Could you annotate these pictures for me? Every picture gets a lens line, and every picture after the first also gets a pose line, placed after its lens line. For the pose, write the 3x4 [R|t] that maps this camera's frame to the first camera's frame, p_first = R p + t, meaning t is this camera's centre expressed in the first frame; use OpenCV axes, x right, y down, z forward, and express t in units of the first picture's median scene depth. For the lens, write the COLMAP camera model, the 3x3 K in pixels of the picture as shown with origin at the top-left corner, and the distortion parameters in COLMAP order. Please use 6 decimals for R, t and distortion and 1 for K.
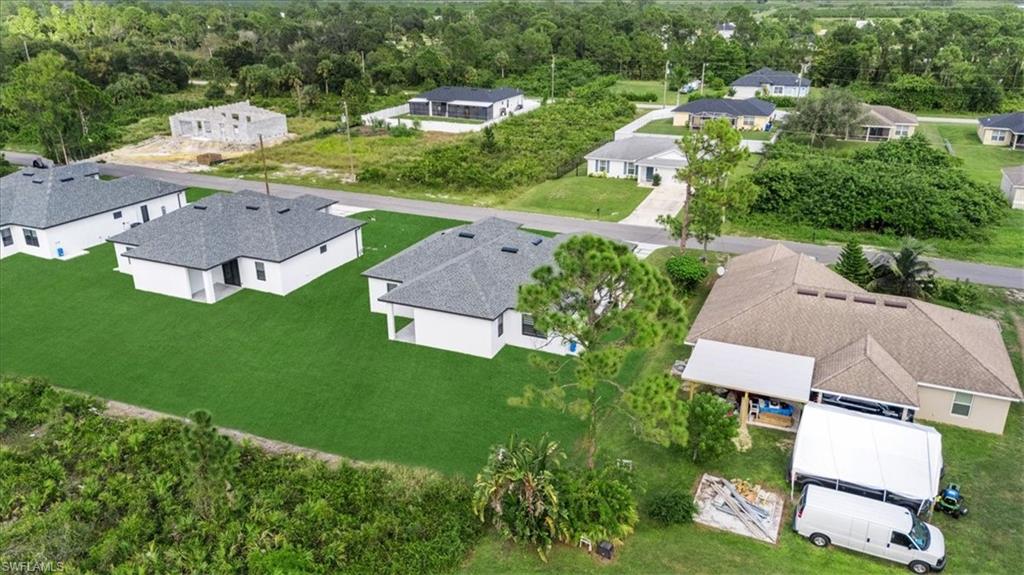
lens RADIAL K [[751.9, 0, 517.2], [0, 751.9, 301.5], [0, 0, 1]] dist [0.068365, -0.062888]
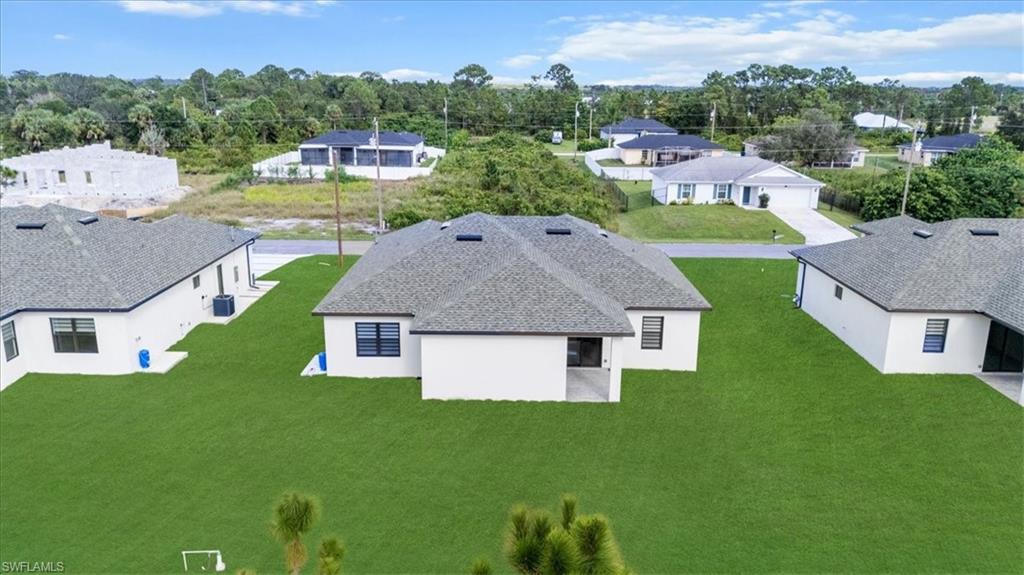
lens RADIAL K [[751.9, 0, 516.3], [0, 751.9, 293.5], [0, 0, 1]] dist [0.068365, -0.062888]
pose [[0.914676, -0.094249, 0.393047, -0.396941], [0.139911, 0.986145, -0.089125, -0.020635], [-0.379201, 0.136512, 0.915189, 0.325766]]
